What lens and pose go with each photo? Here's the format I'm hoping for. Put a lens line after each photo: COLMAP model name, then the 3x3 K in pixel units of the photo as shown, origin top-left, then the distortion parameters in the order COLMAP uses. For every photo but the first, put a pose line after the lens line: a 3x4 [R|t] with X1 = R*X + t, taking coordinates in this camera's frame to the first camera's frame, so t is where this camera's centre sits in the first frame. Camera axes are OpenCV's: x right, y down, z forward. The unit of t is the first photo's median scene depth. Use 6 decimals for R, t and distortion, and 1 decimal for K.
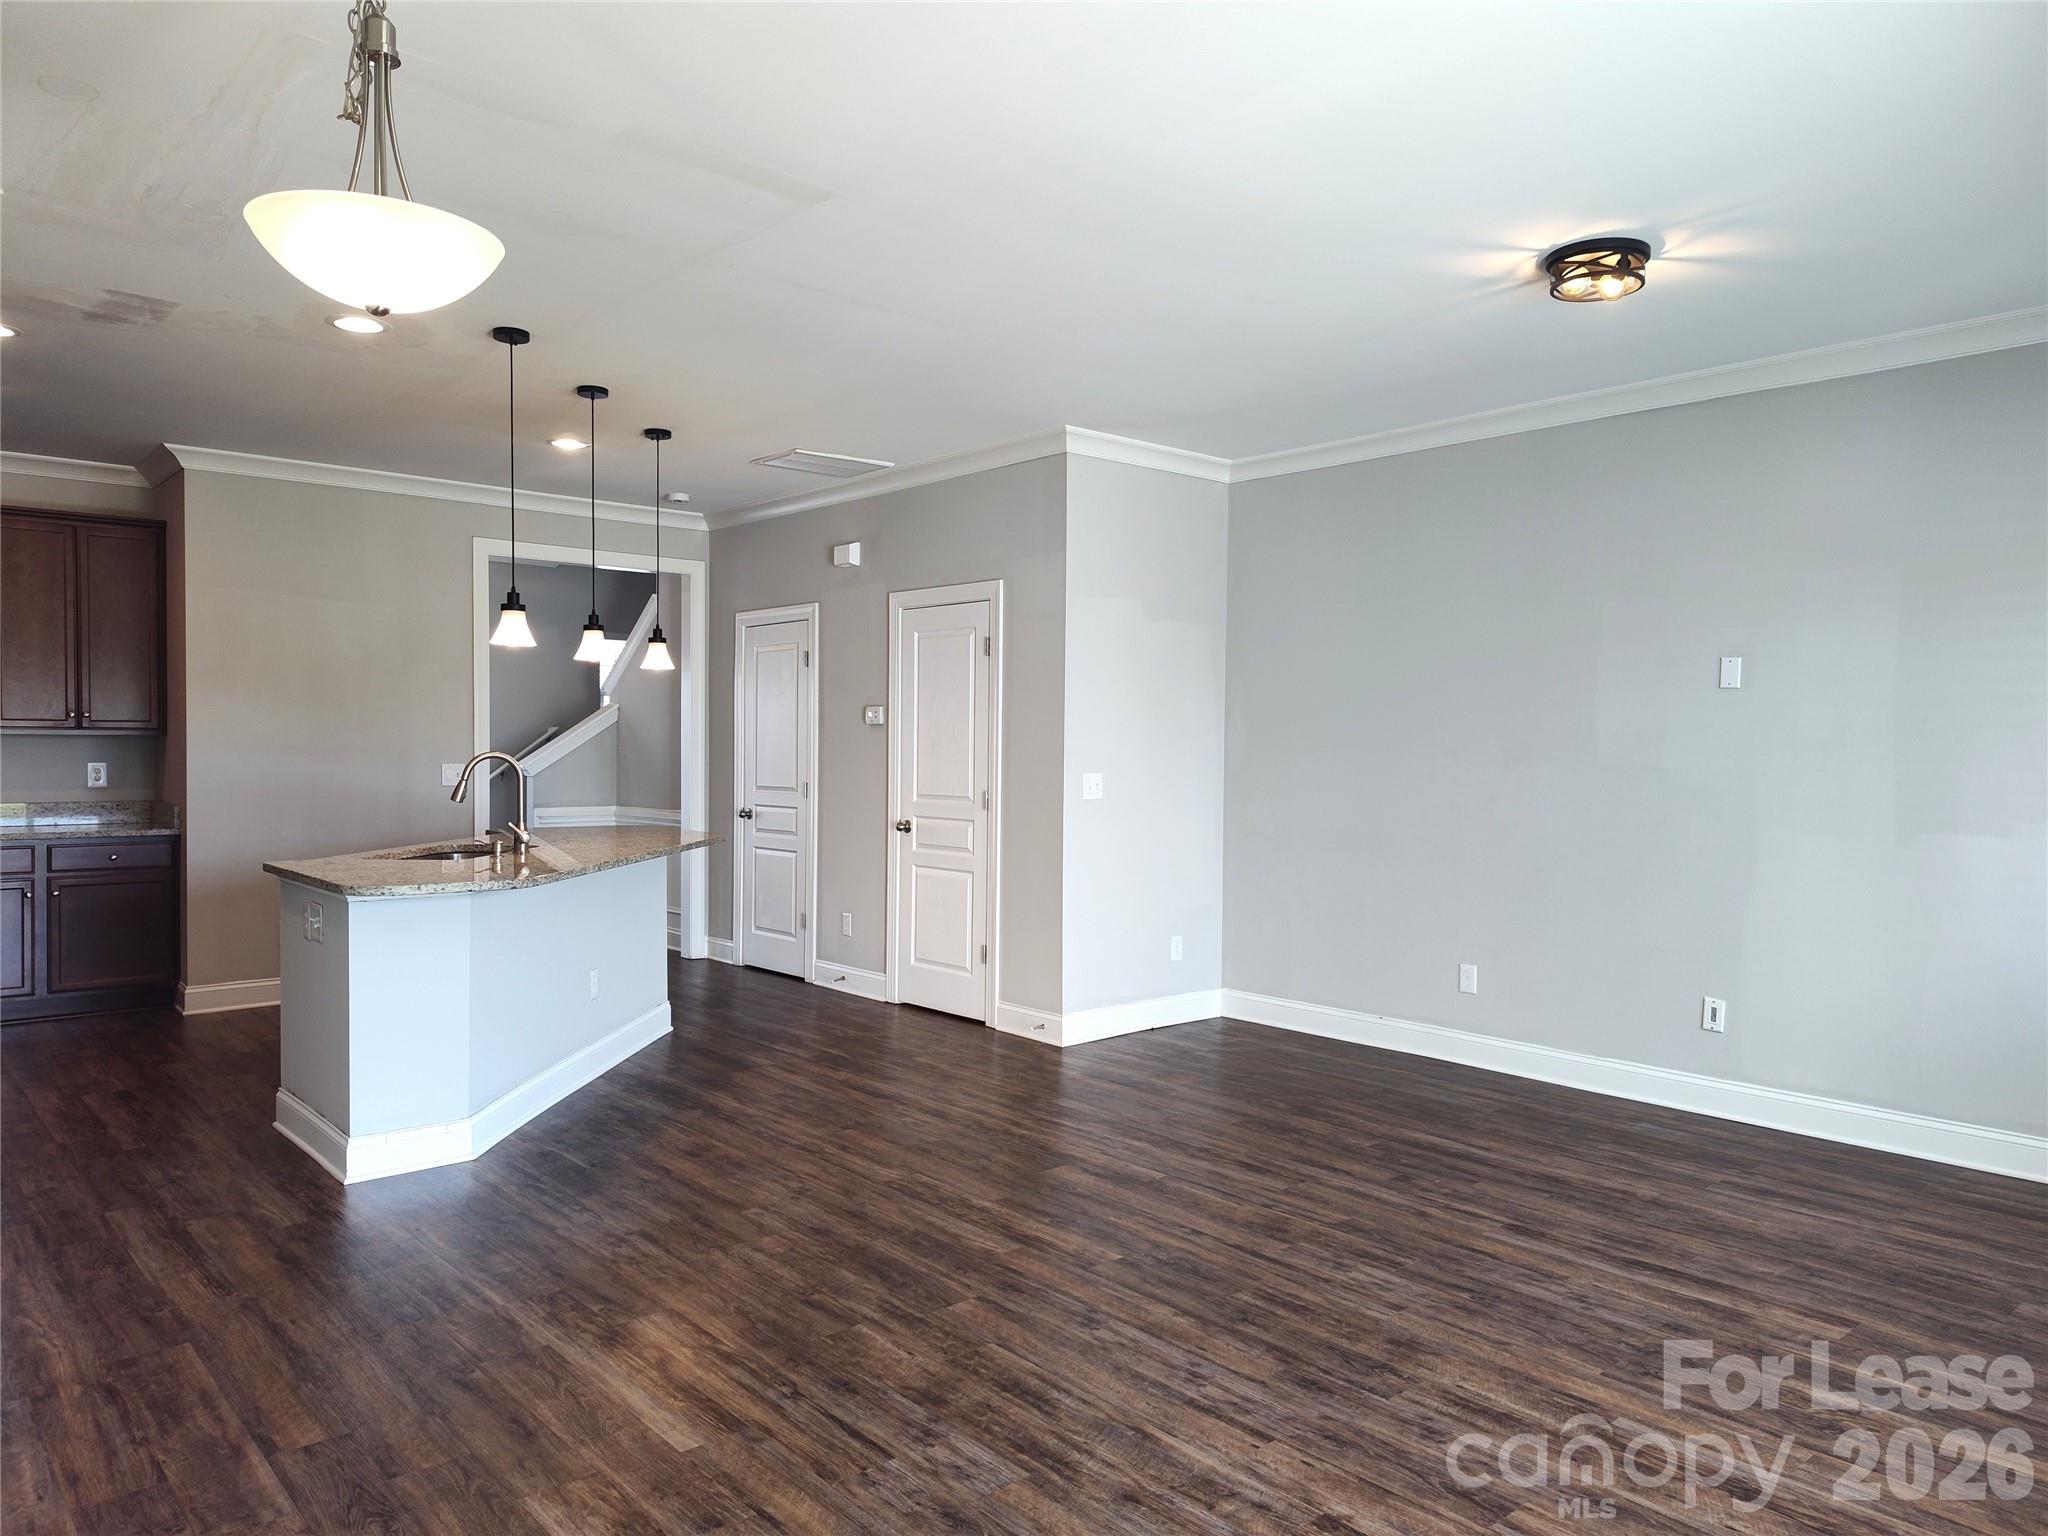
lens RADIAL K [[1383.6, 0, 1015.8], [0, 1383.6, 775.3], [0, 0, 1]] dist [0.050692, -0.052654]
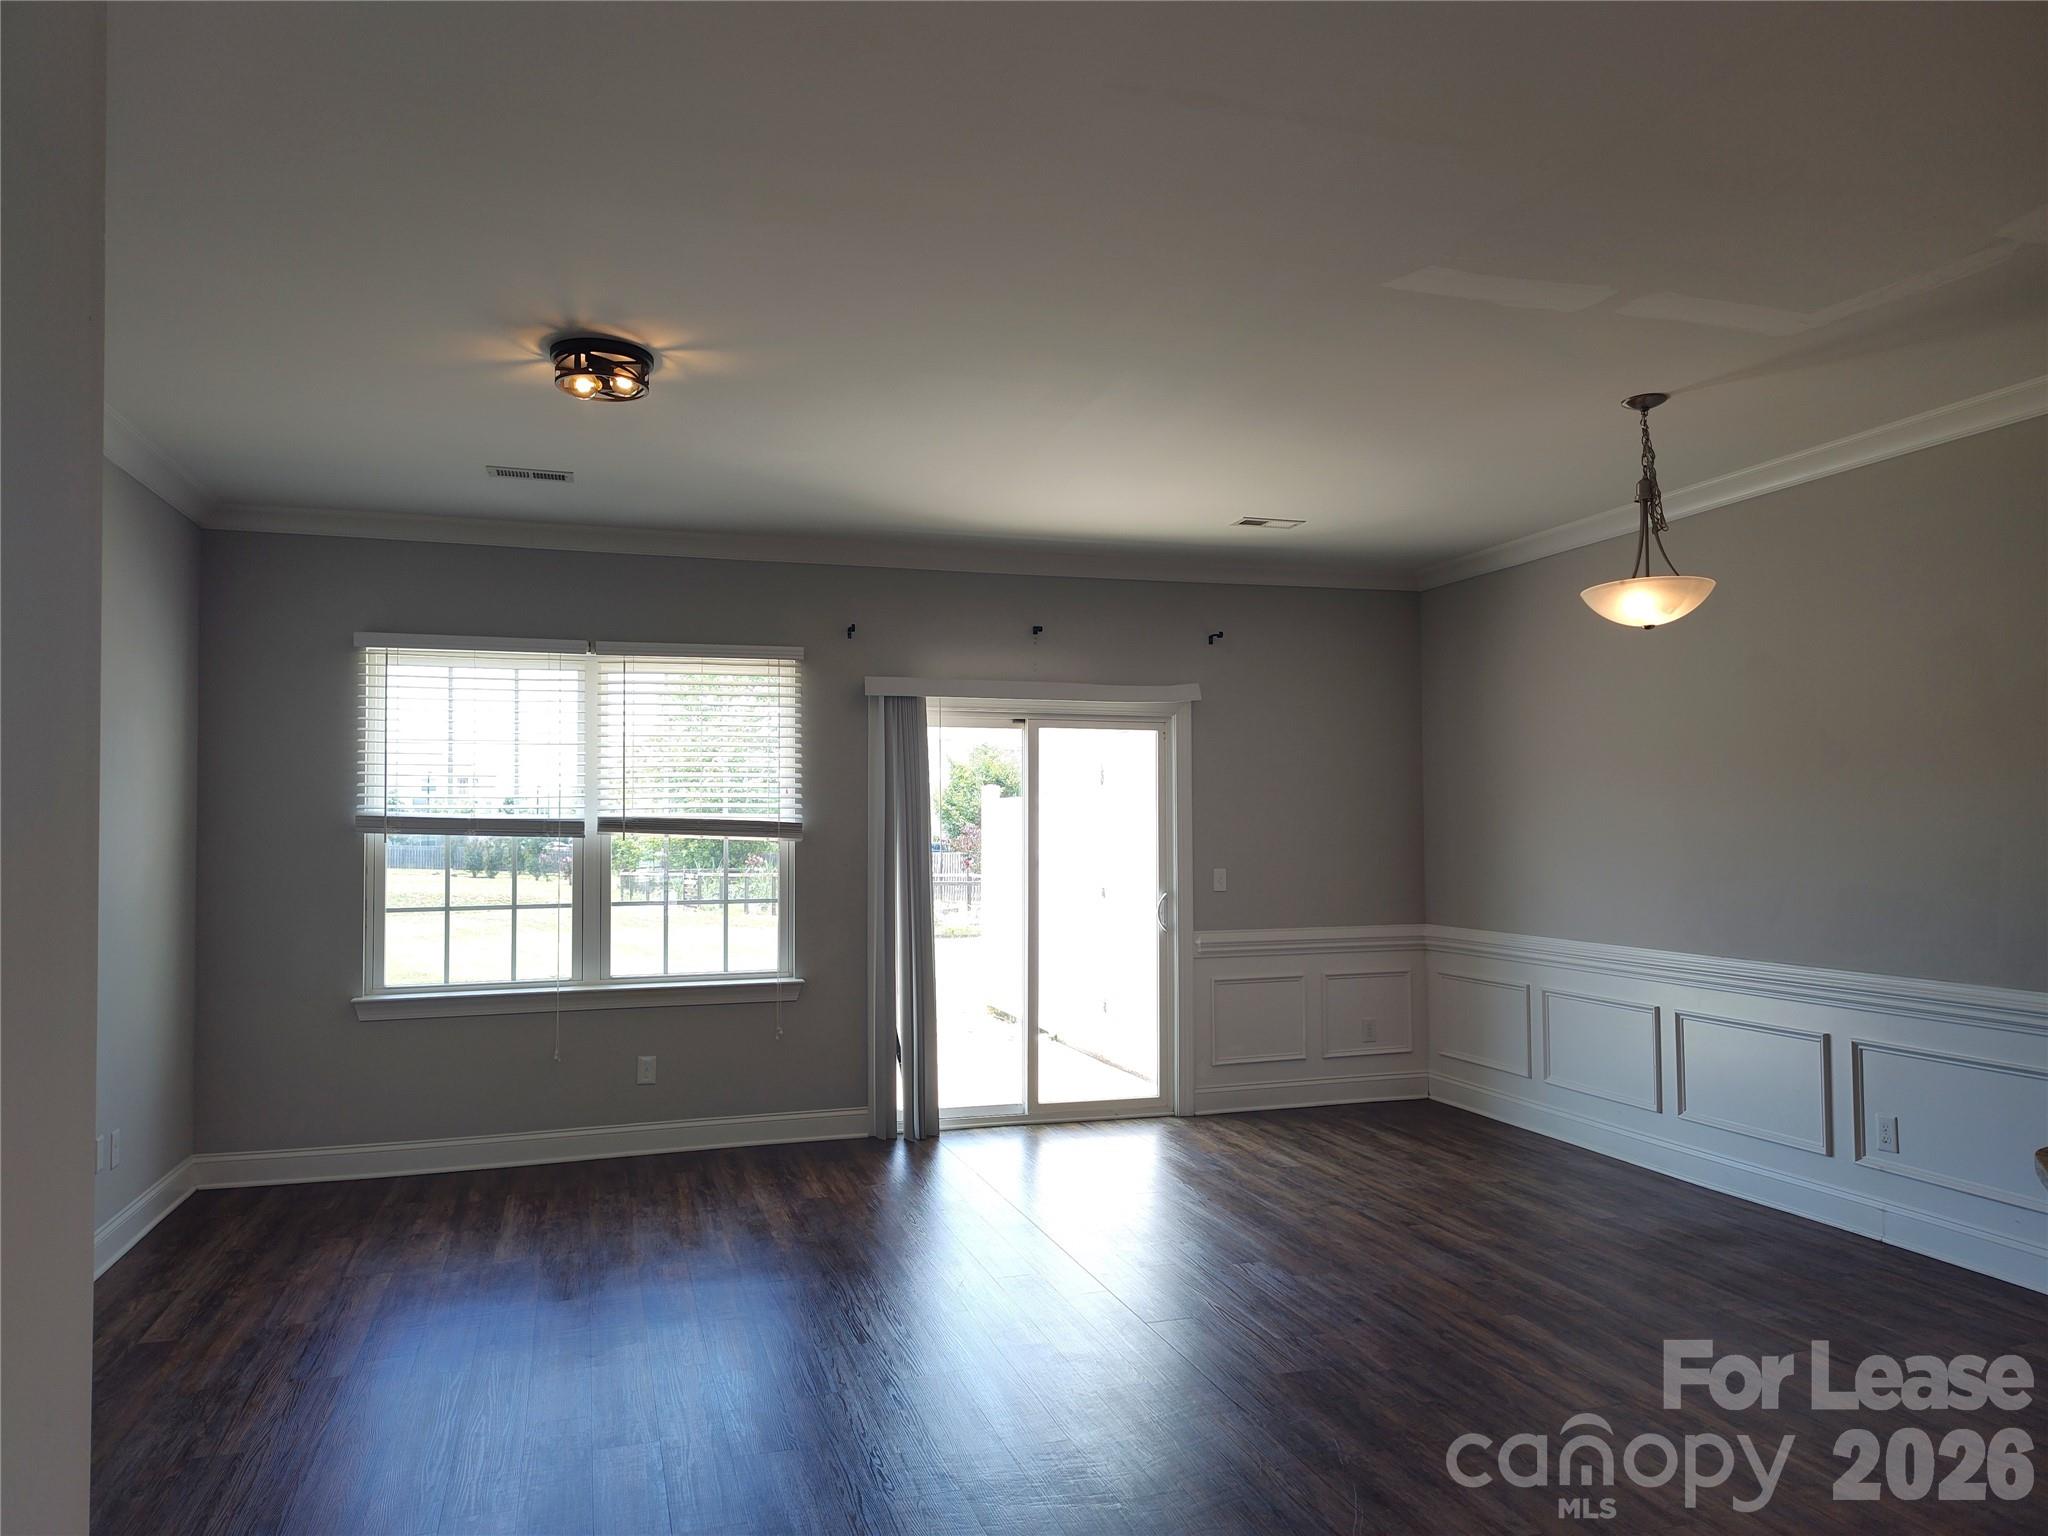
lens RADIAL K [[1383.6, 0, 1022.9], [0, 1383.6, 773.9], [0, 0, 1]] dist [0.050692, -0.052654]
pose [[-0.914465, 0.011820, 0.404493, -0.192882], [0.006172, 0.999864, -0.015264, -0.045621], [-0.404619, -0.011462, -0.914414, 1.359705]]
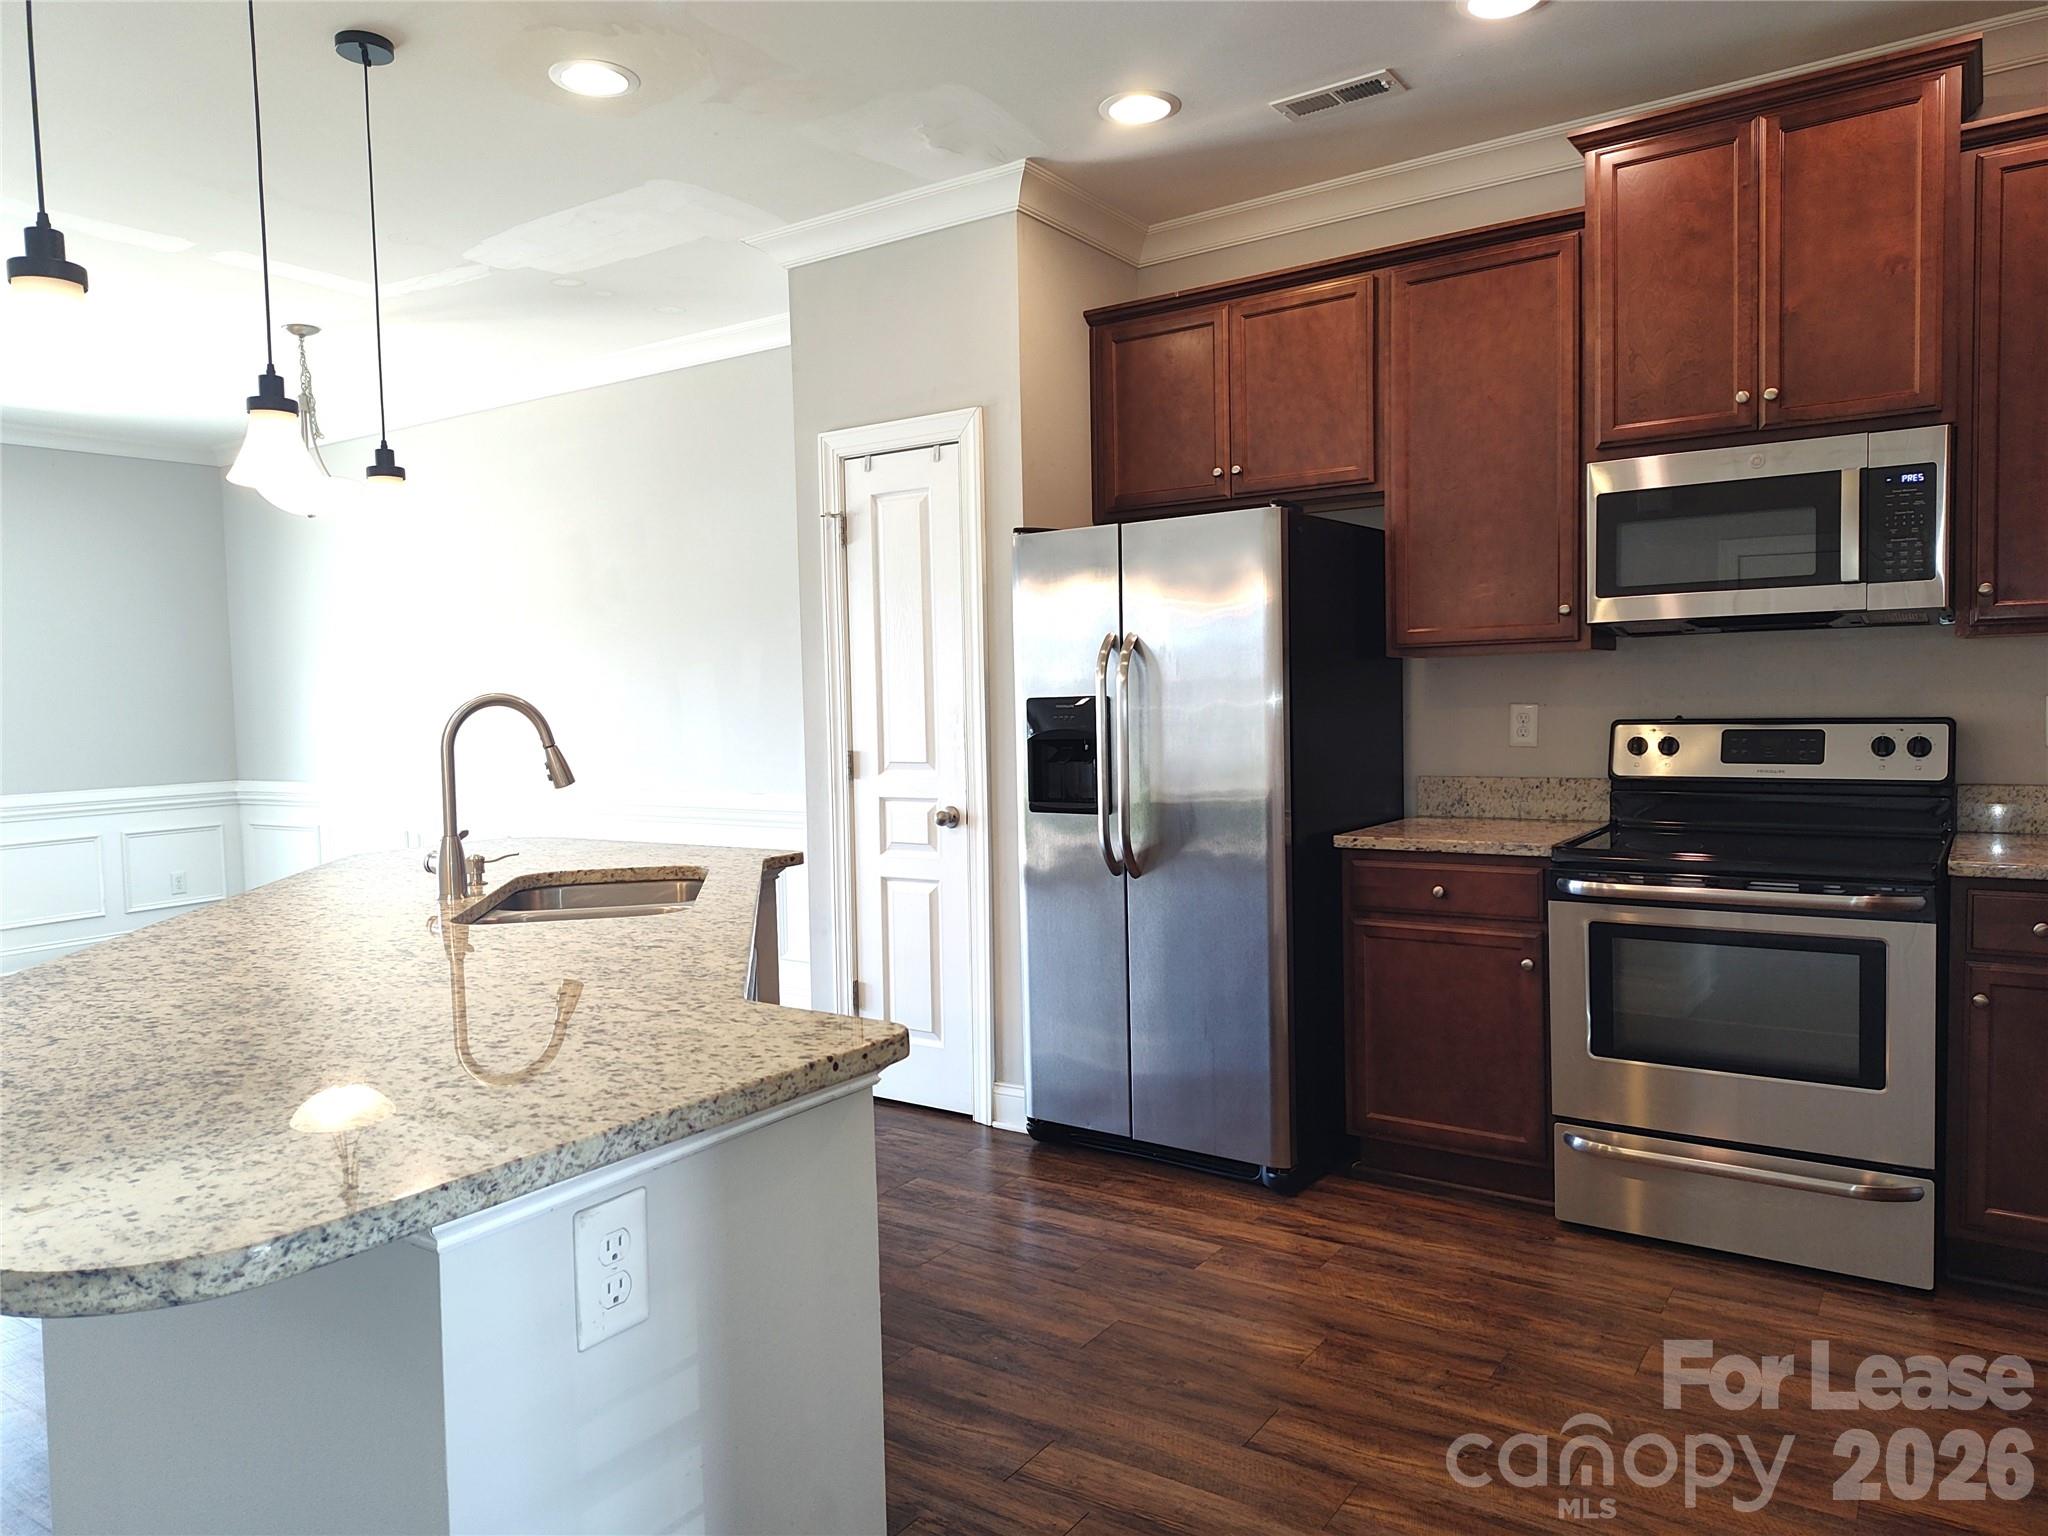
lens RADIAL K [[1383.6, 0, 1021.1], [0, 1383.6, 770.1], [0, 0, 1]] dist [0.050692, -0.052654]
pose [[-0.968409, 0.028874, -0.247690, -0.449886], [0.011102, 0.997281, 0.072850, -0.025187], [0.249120, 0.067798, -0.966097, 1.596516]]
